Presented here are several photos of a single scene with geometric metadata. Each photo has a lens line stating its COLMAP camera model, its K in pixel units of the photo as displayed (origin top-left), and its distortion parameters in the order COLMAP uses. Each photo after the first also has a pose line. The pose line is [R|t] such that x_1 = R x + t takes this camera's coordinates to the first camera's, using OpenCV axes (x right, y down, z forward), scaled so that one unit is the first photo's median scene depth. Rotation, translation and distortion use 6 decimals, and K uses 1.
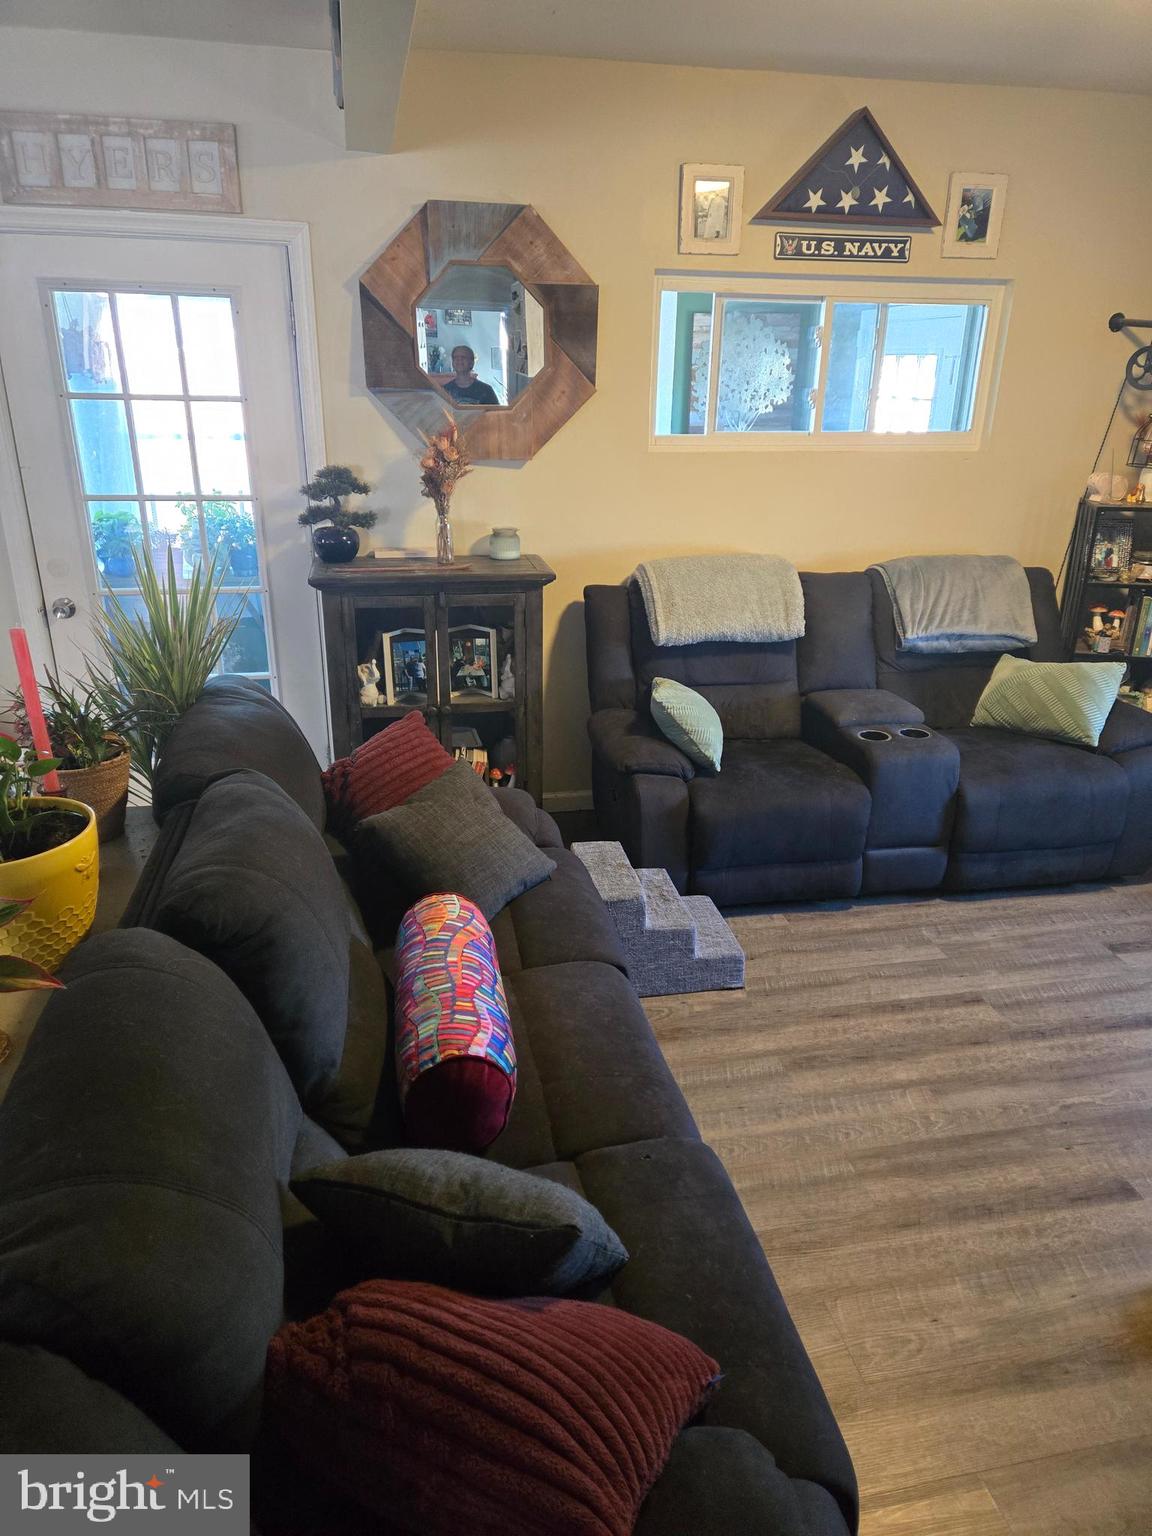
lens RADIAL K [[1038.6, 0, 576.0], [0, 1038.6, 768.0], [0, 0, 1]] dist [0.102487, -0.099559]
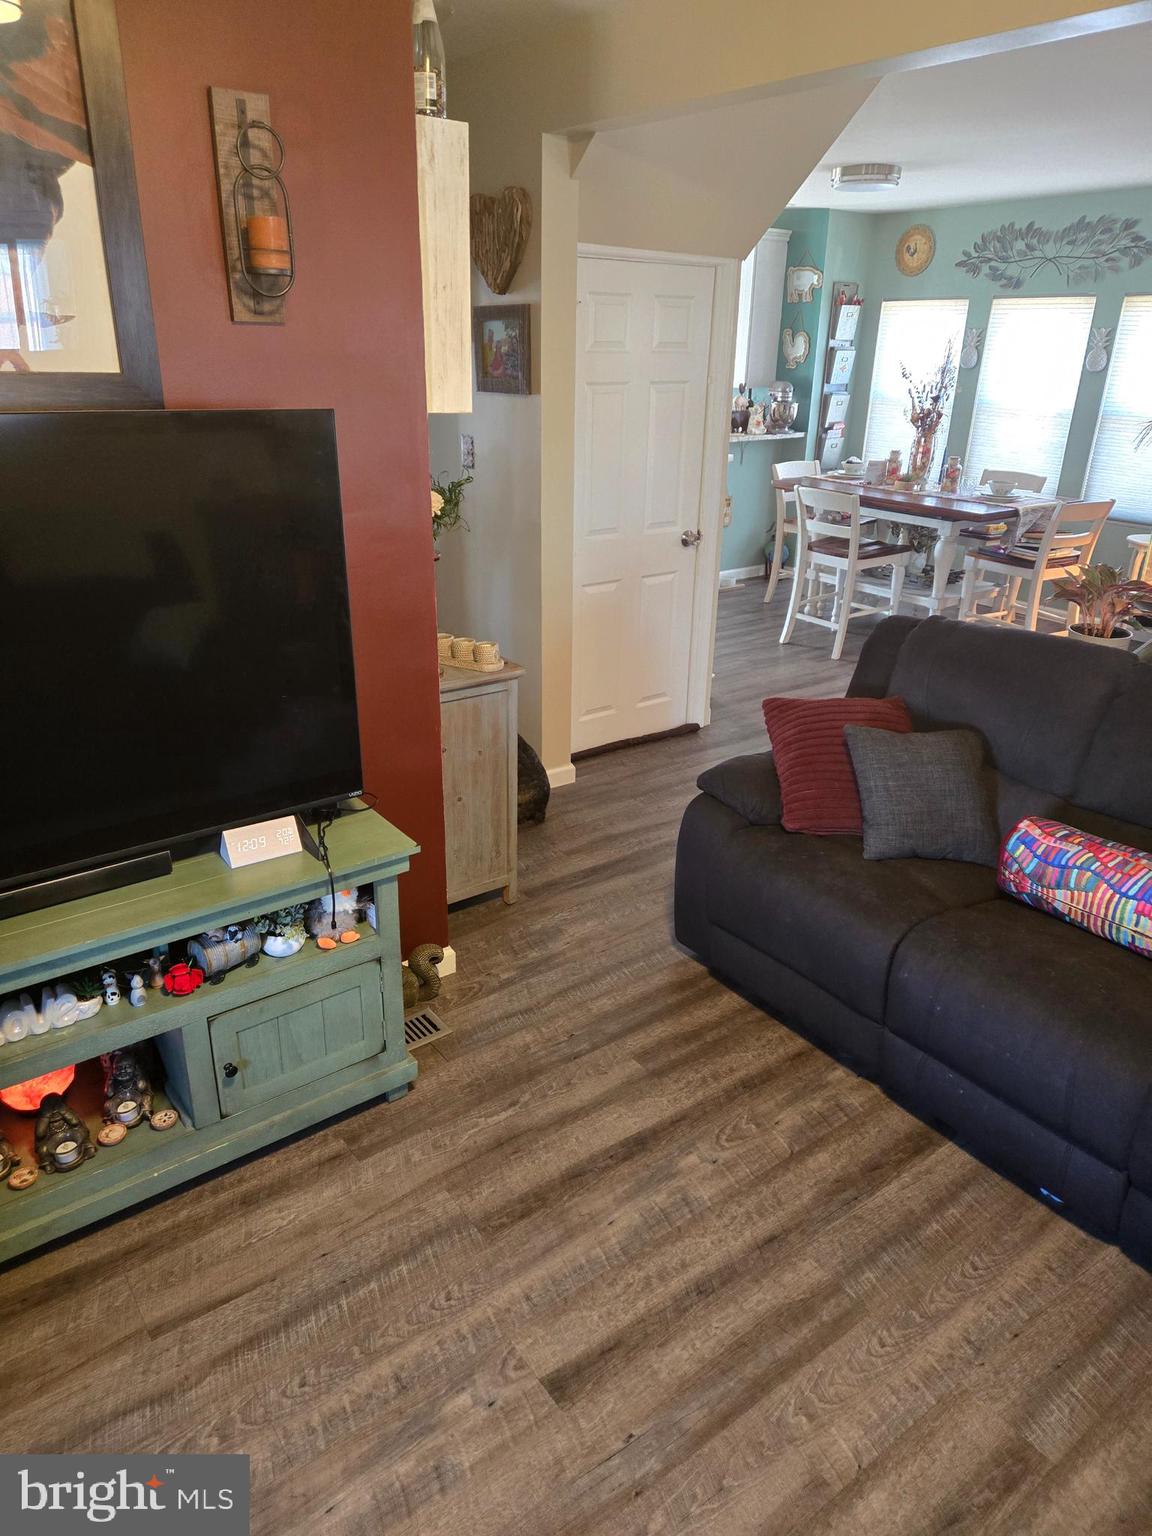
lens RADIAL K [[1038.6, 0, 576.0], [0, 1038.6, 768.0], [0, 0, 1]] dist [0.102487, -0.099559]
pose [[-0.907369, 0.125477, -0.401169, 0.768747], [-0.186545, 0.735056, 0.651838, -0.457219], [0.376672, 0.666294, -0.643561, 1.213840]]
